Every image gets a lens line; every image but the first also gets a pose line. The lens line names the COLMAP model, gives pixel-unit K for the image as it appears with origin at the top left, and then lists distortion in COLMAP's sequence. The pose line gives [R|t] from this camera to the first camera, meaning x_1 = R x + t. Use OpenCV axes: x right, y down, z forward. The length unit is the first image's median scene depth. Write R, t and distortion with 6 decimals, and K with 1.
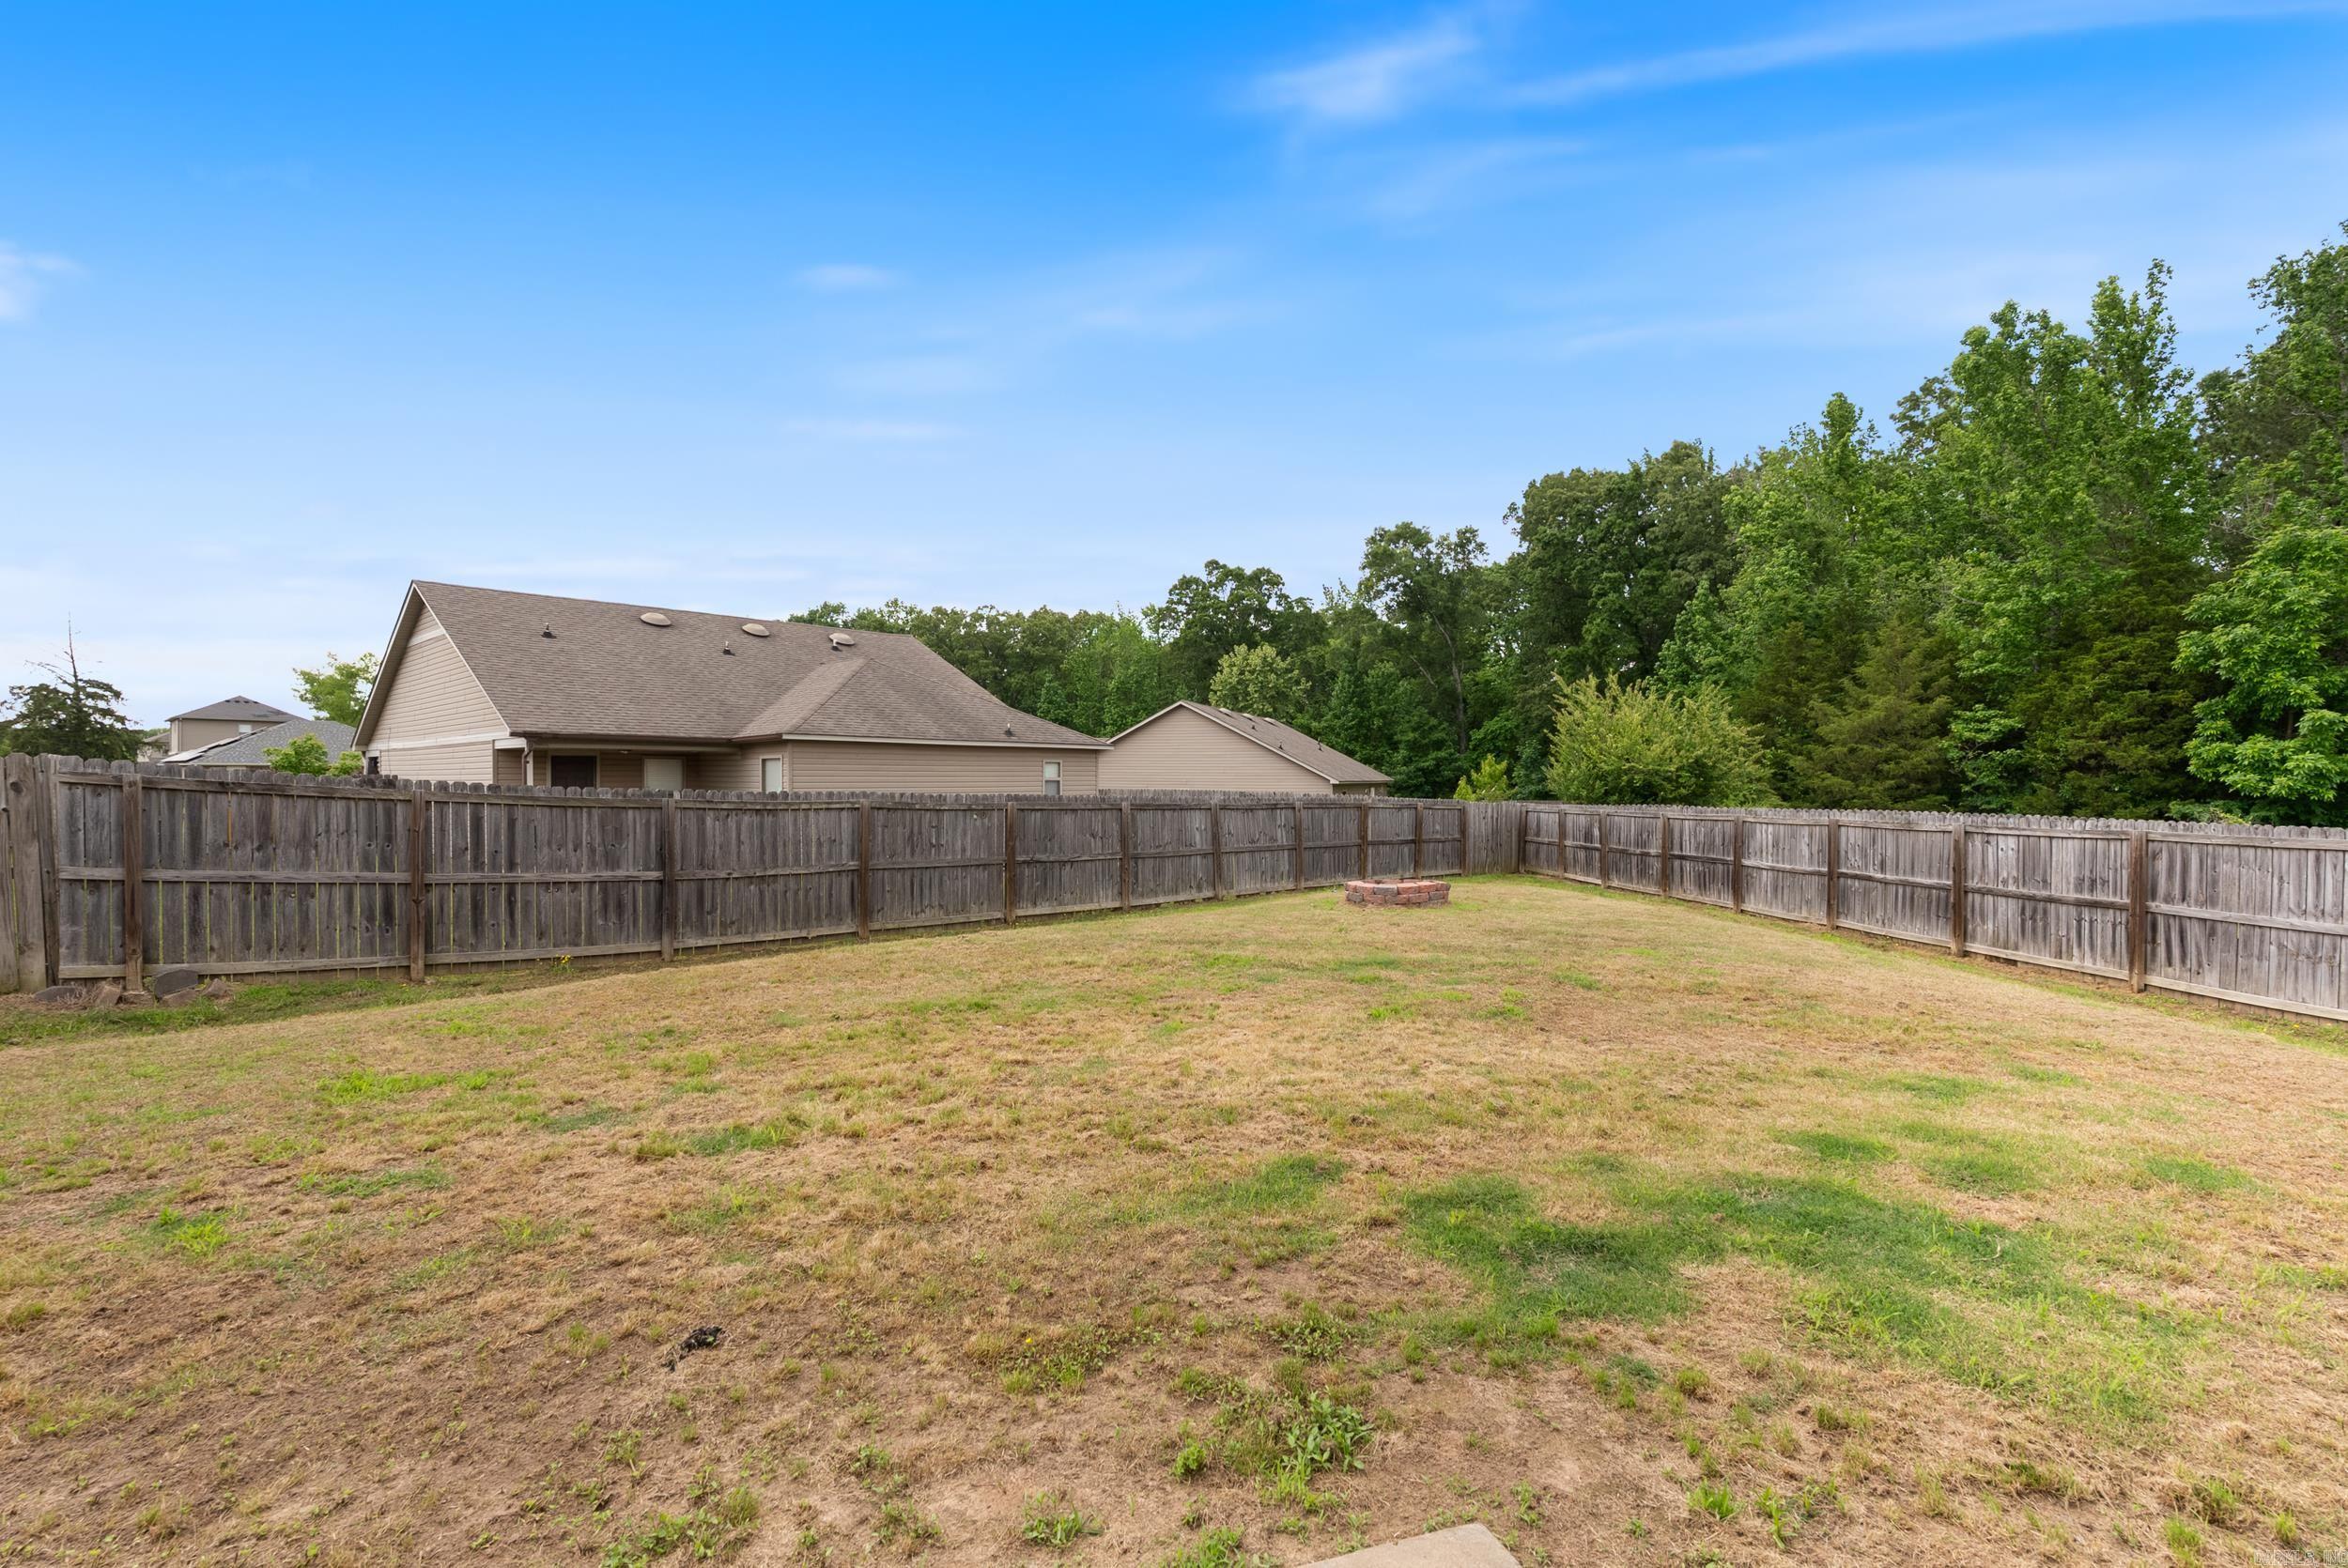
lens RADIAL K [[1040.2, 0, 1182.0], [0, 1040.2, 778.4], [0, 0, 1]] dist [-0.007180, 0.000944]
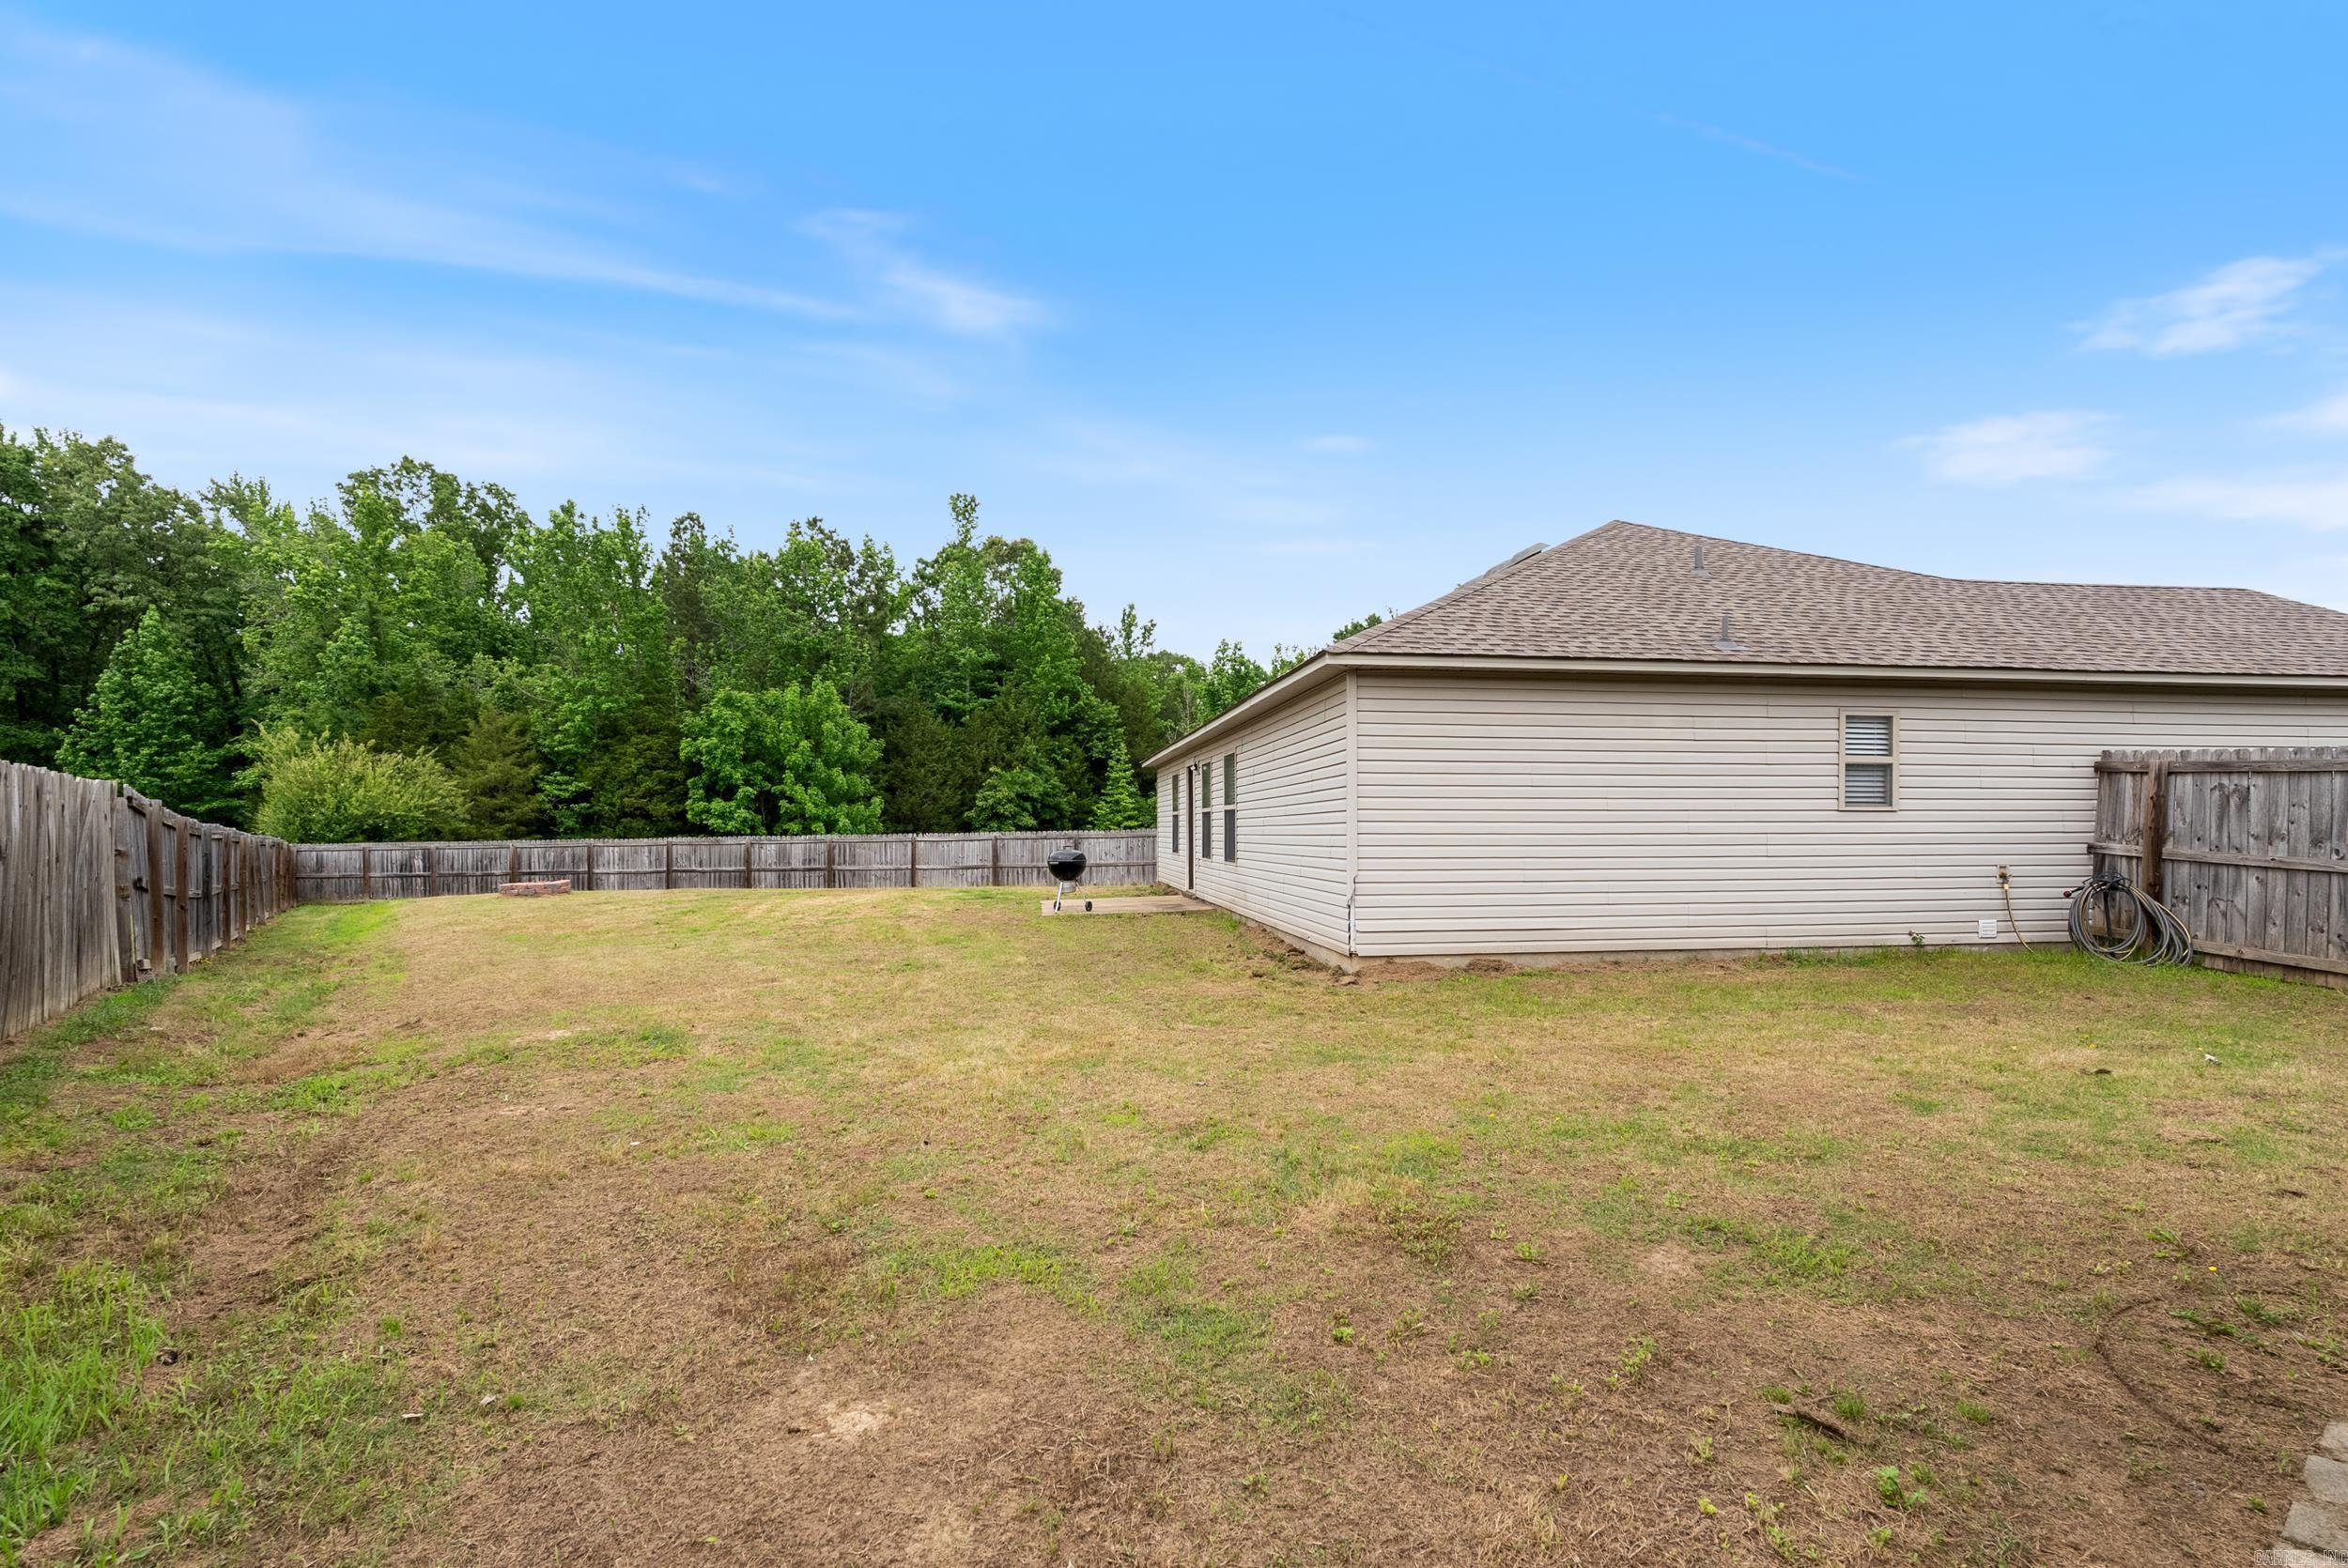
lens RADIAL K [[1040.2, 0, 1175.7], [0, 1040.2, 801.4], [0, 0, 1]] dist [-0.007180, 0.000944]
pose [[0.192617, 0.018588, 0.981098, -0.555522], [0.005904, 0.999781, -0.020101, 0.004843], [-0.981256, 0.009664, 0.192465, -0.143521]]
